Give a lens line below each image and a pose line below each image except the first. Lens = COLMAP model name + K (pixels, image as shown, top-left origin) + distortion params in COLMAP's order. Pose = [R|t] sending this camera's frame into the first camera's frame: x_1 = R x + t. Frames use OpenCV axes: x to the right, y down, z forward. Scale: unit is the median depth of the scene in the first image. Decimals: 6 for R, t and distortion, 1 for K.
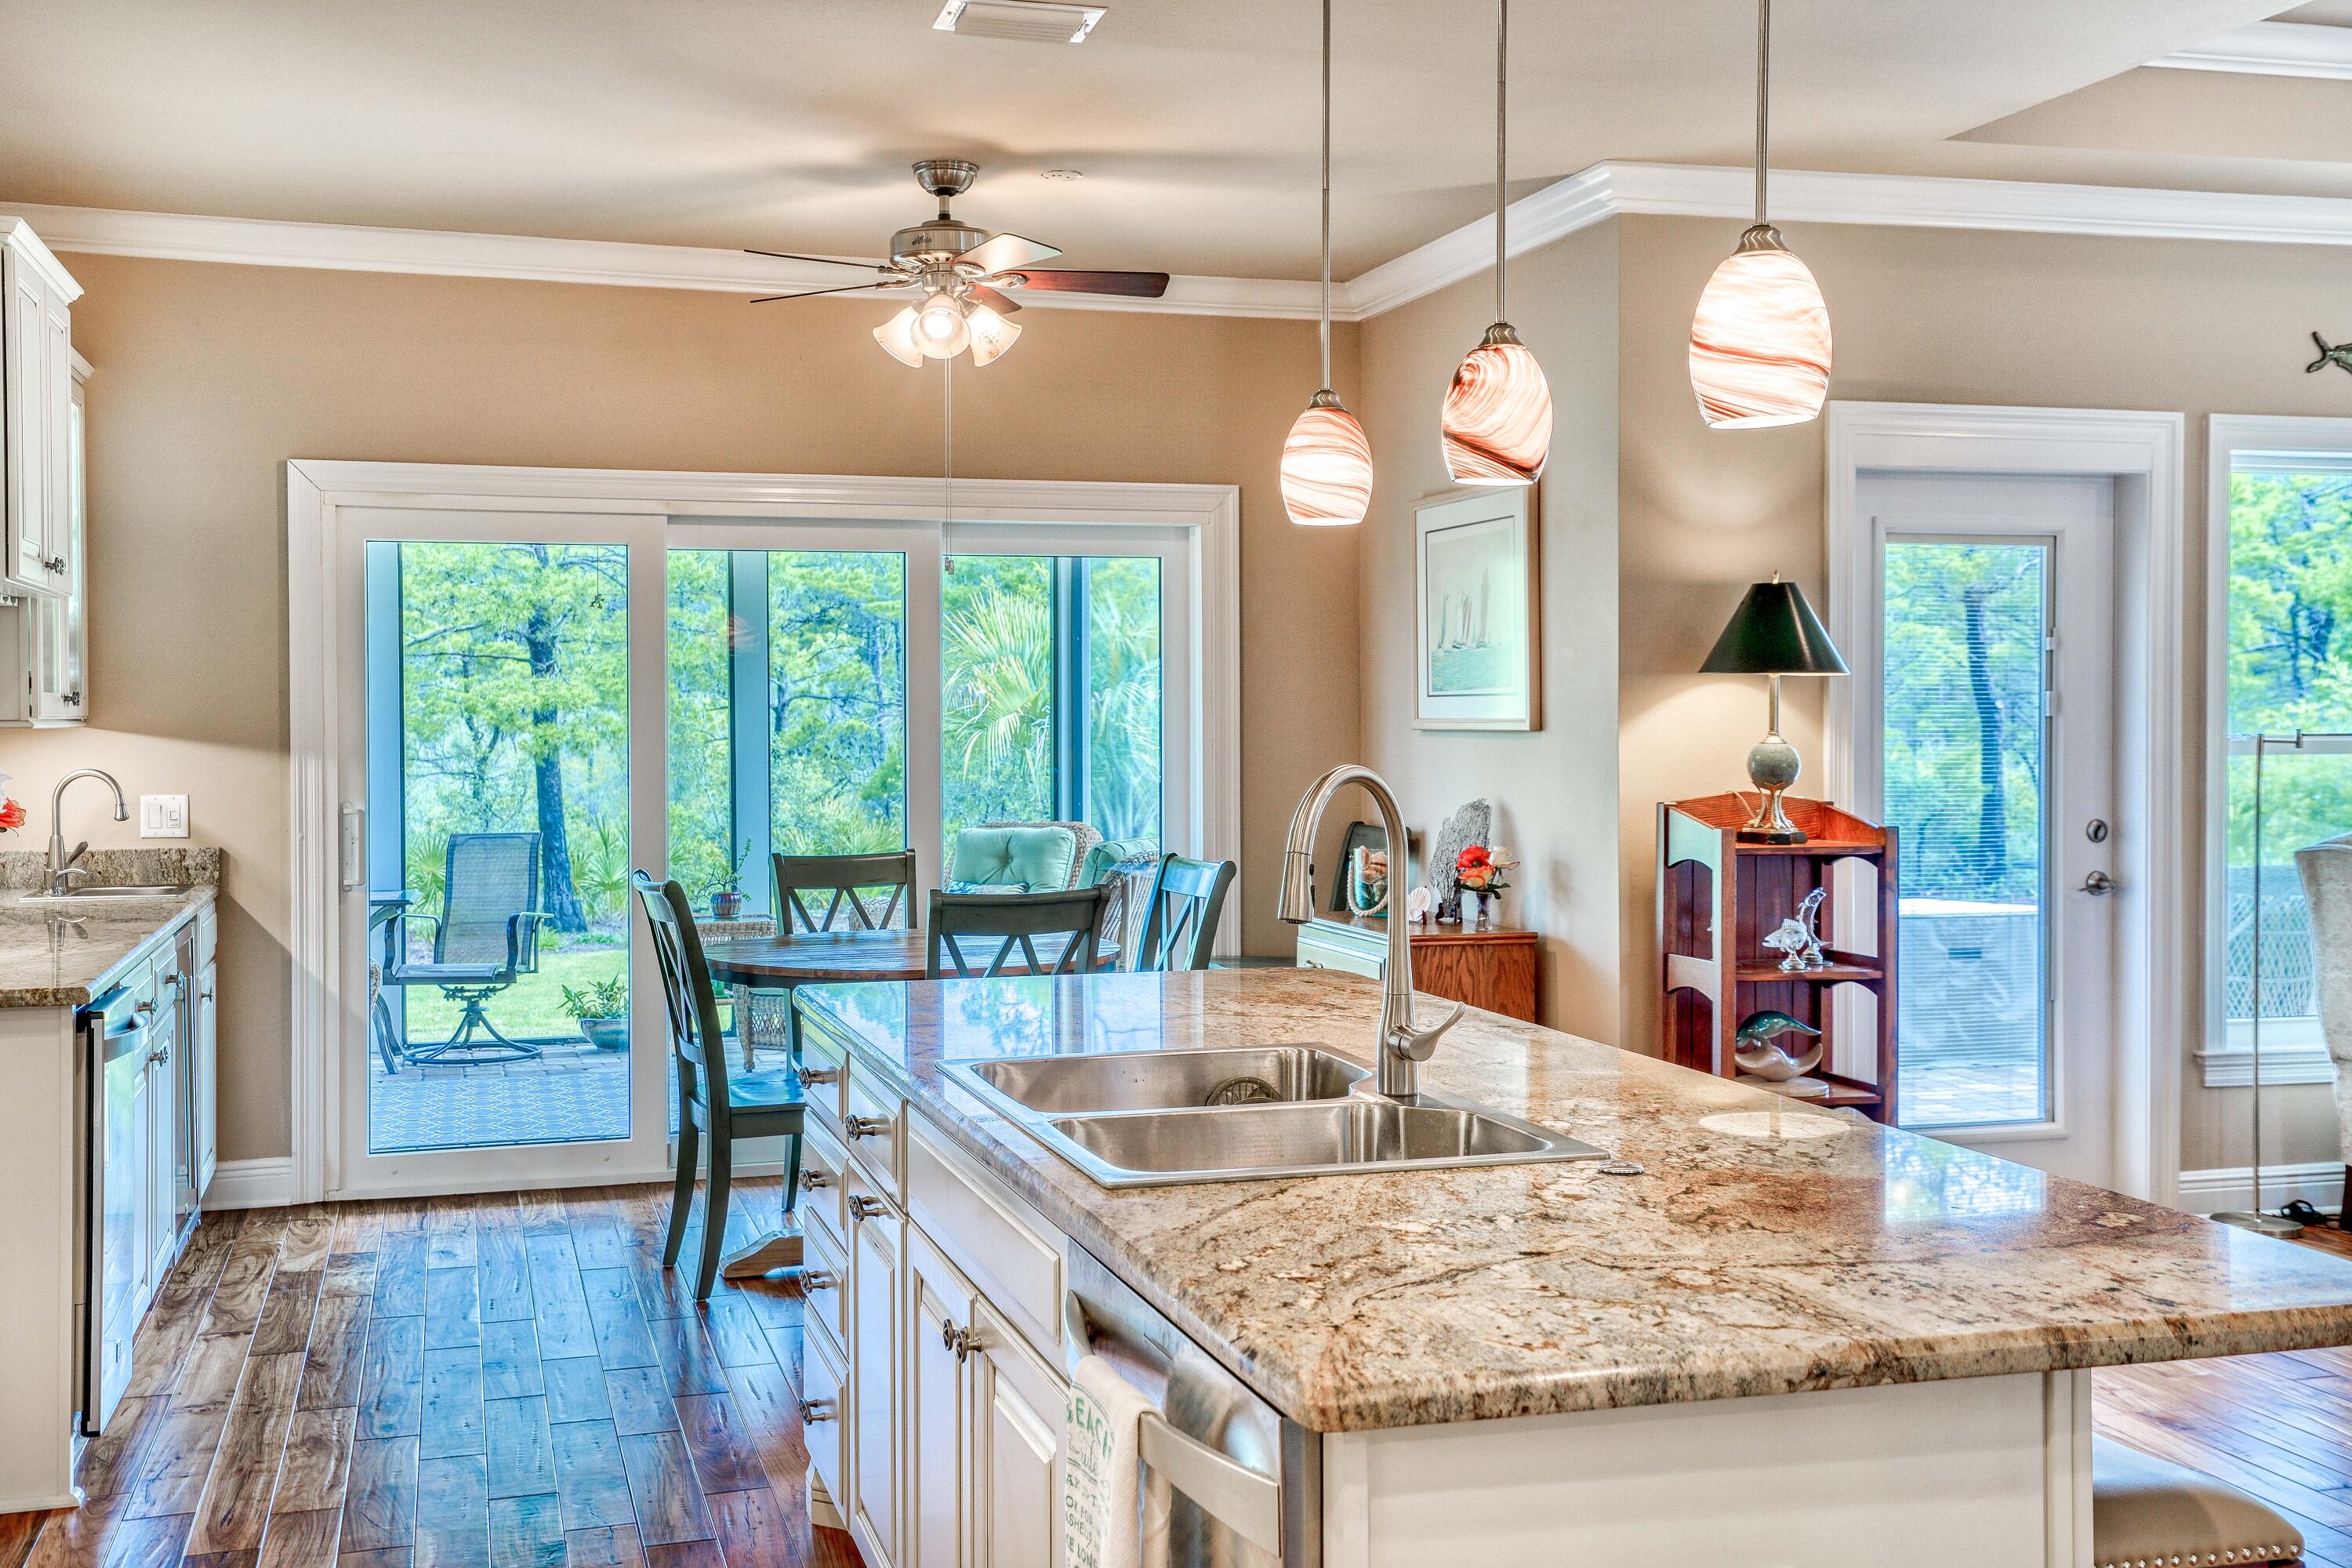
lens RADIAL K [[2304.5, 0, 1174.1], [0, 2304.5, 748.3], [0, 0, 1]] dist [0.089082, -0.005618]
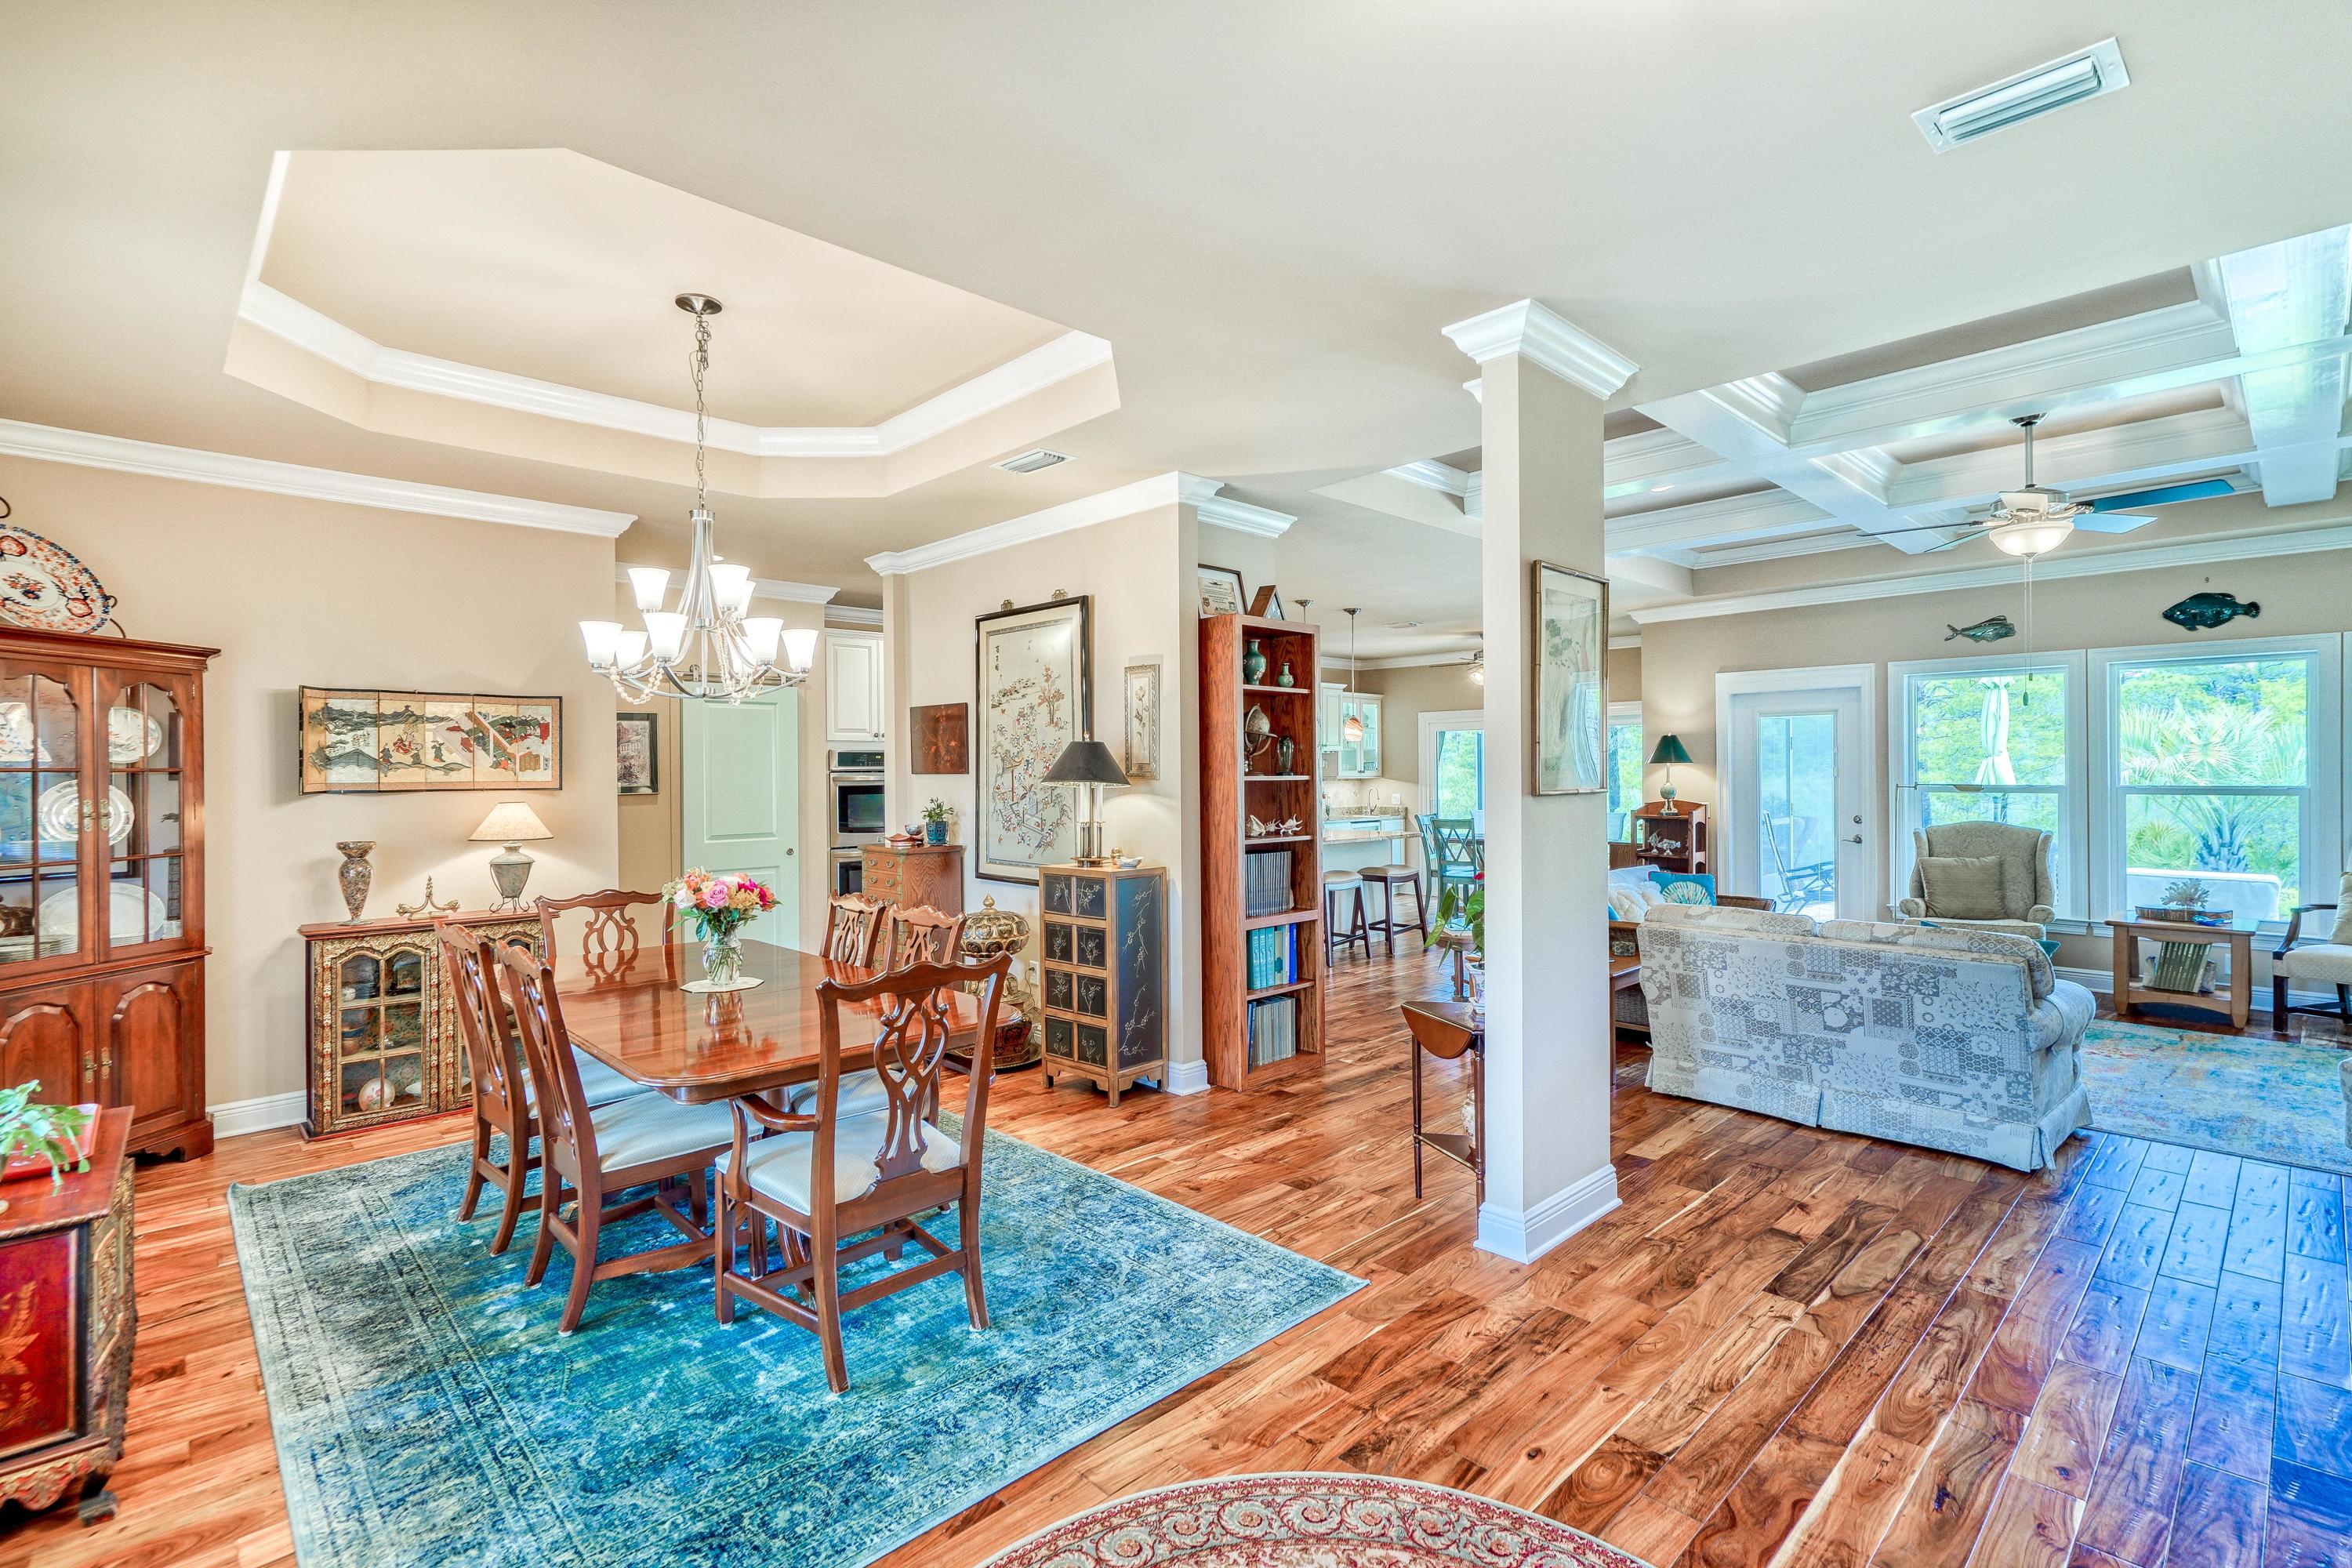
lens RADIAL K [[1082.5, 0, 1181.8], [0, 1082.5, 767.7], [0, 0, 1]] dist [0.001361, 0.005960]
pose [[0.447568, -0.003996, -0.894241, 1.175175], [-0.011224, 0.999886, -0.010085, -0.003382], [0.894180, 0.014551, 0.447472, -0.247511]]
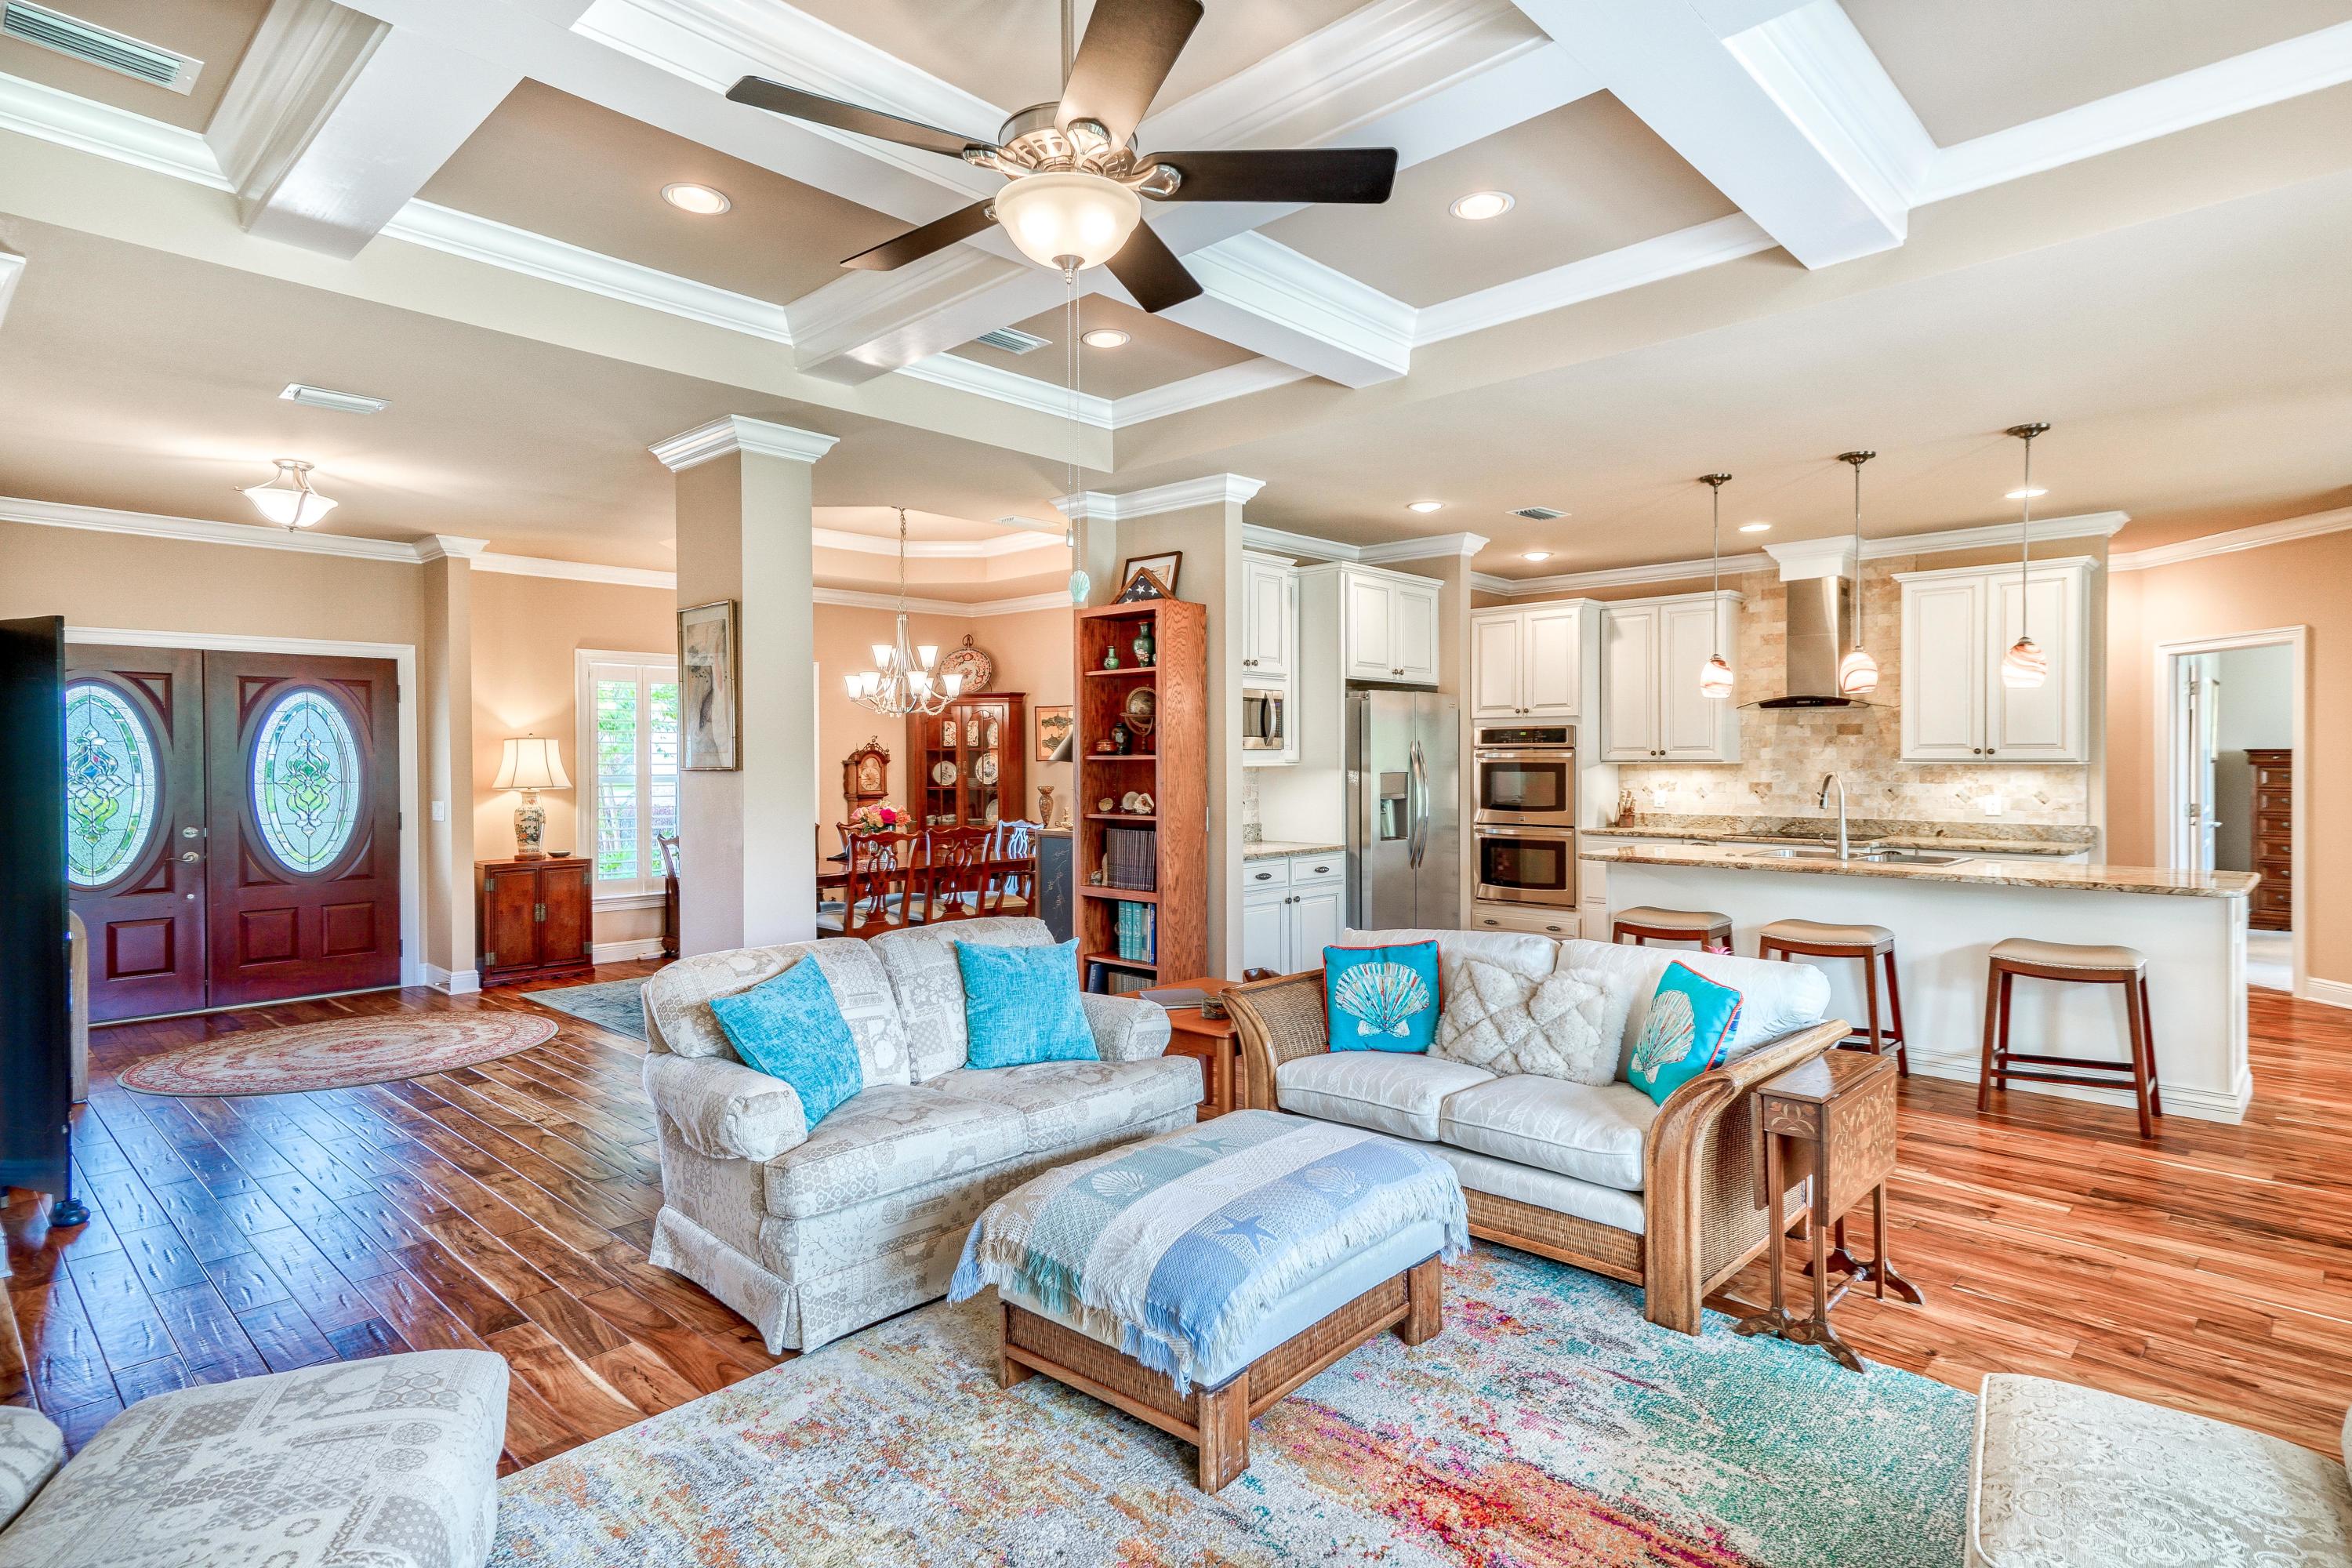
lens RADIAL K [[1228.9, 0, 1126.3], [0, 1228.9, 766.6], [0, 0, 1]] dist [0.033057, 0.000573]
pose [[-0.882233, 0.006429, -0.470769, 0.923044], [-0.006079, 0.999668, 0.025044, -0.019933], [0.470773, 0.024956, -0.881901, 1.010336]]
